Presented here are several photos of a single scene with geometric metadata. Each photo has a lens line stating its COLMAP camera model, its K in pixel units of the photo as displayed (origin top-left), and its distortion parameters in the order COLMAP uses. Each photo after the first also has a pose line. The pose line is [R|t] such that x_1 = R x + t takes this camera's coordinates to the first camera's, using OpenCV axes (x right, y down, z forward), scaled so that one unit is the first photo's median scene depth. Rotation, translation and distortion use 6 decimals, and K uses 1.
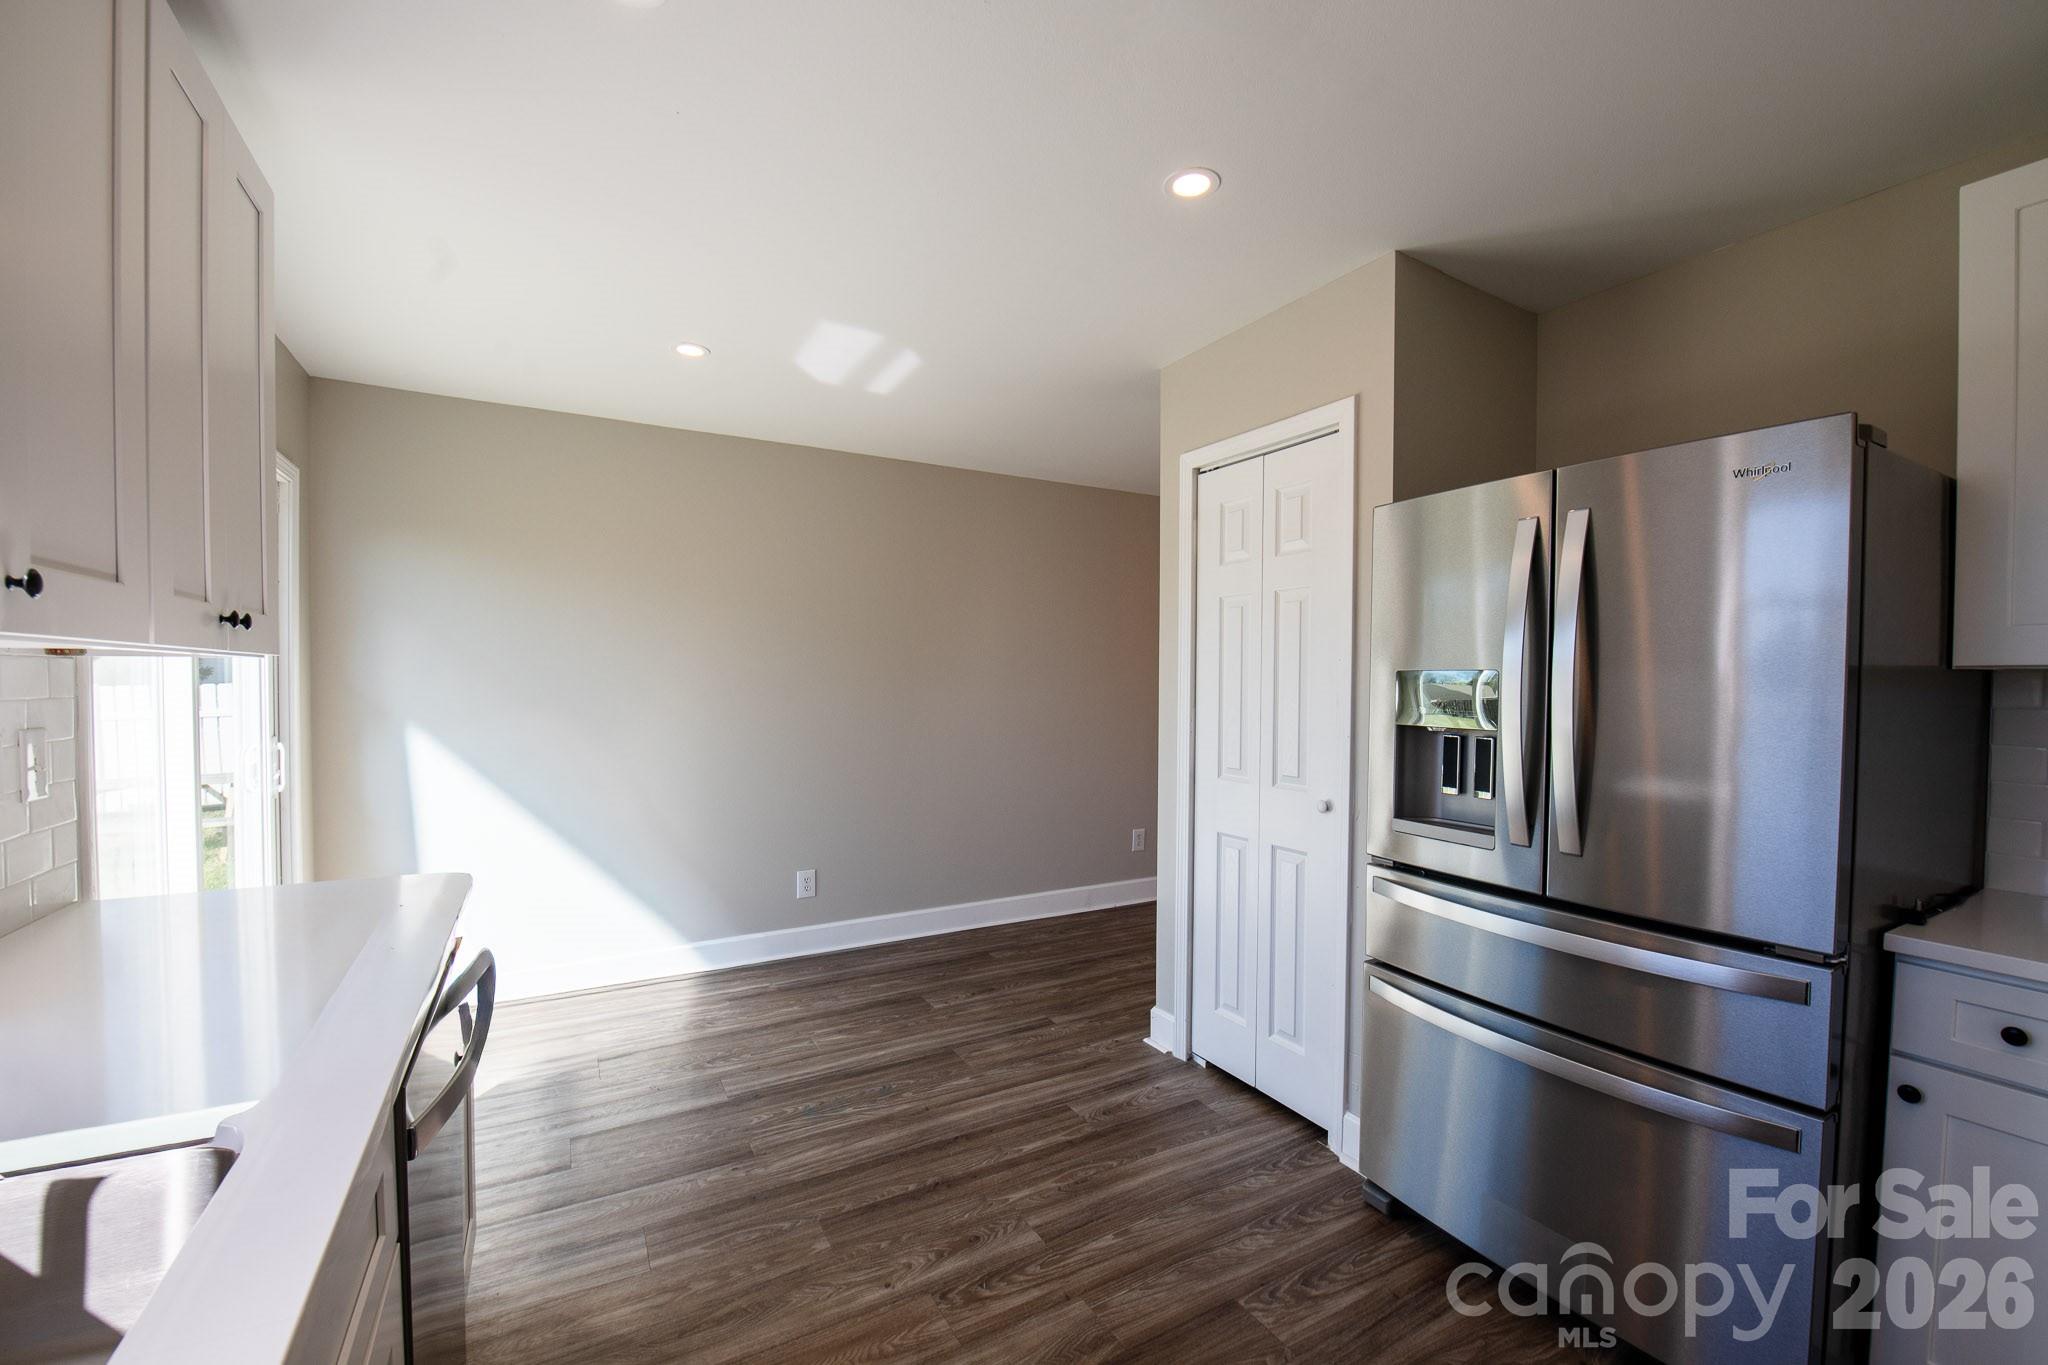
lens RADIAL K [[824.0, 0, 1036.7], [0, 824.0, 681.9], [0, 0, 1]] dist [-0.017677, -0.000850]
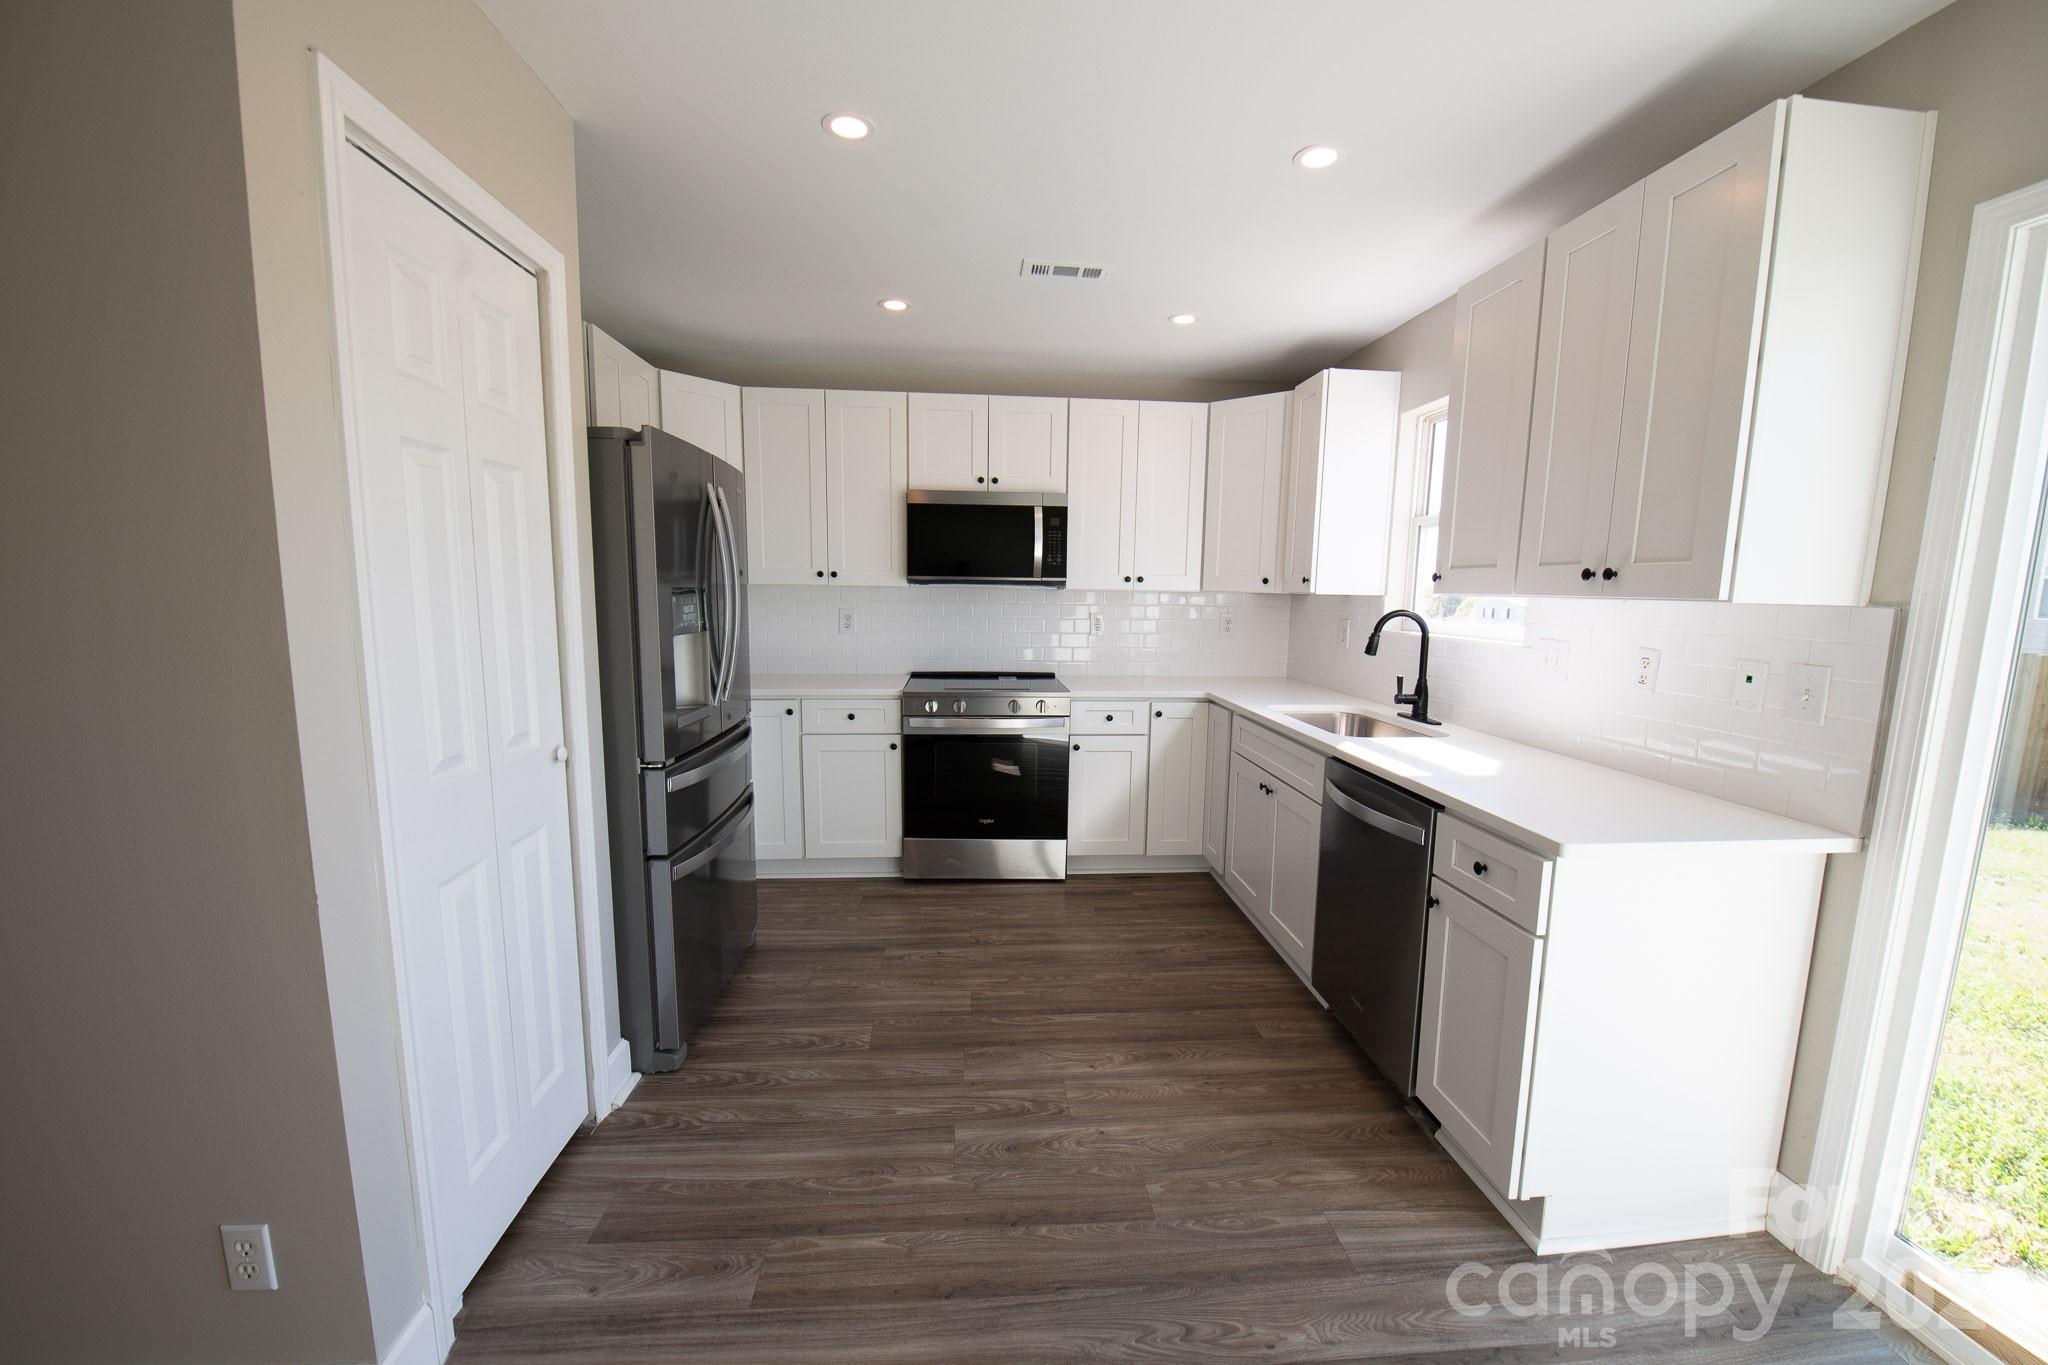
lens RADIAL K [[824.0, 0, 1021.8], [0, 824.0, 671.2], [0, 0, 1]] dist [-0.017677, -0.000850]
pose [[-0.898320, -0.061585, 0.435004, -0.492219], [-0.017150, 0.994288, 0.105348, -0.029659], [-0.439007, 0.087176, -0.894245, 1.829395]]
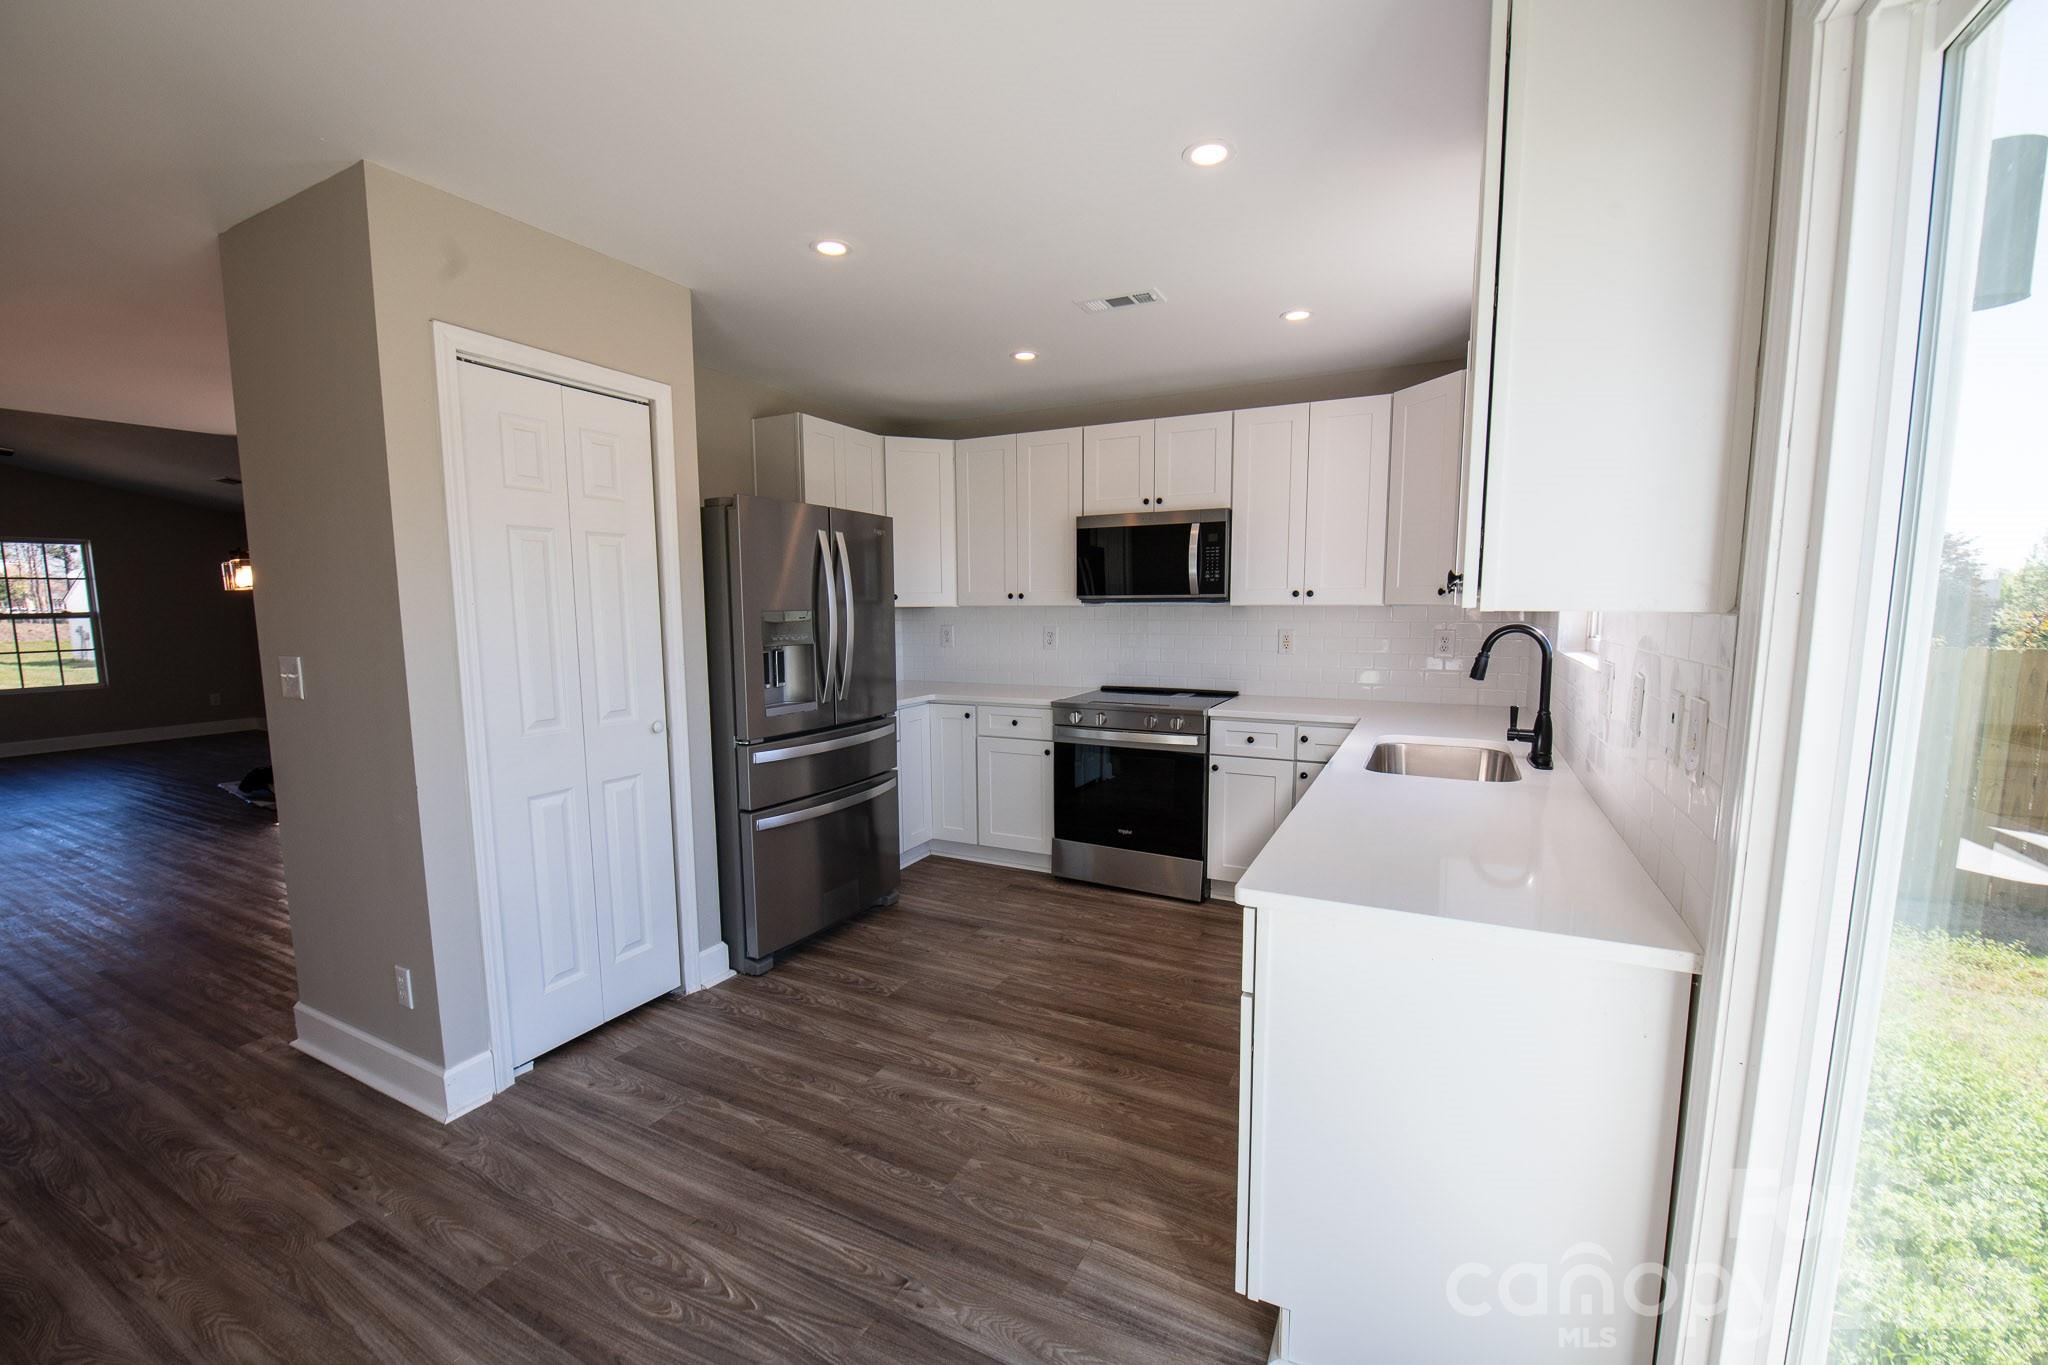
lens RADIAL K [[824.0, 0, 1018.4], [0, 824.0, 666.7], [0, 0, 1]] dist [-0.017677, -0.000850]
pose [[-0.535181, -0.065045, 0.842230, -1.103345], [0.005121, 0.996763, 0.080234, -0.033518], [-0.844722, 0.047253, -0.533115, 1.432790]]
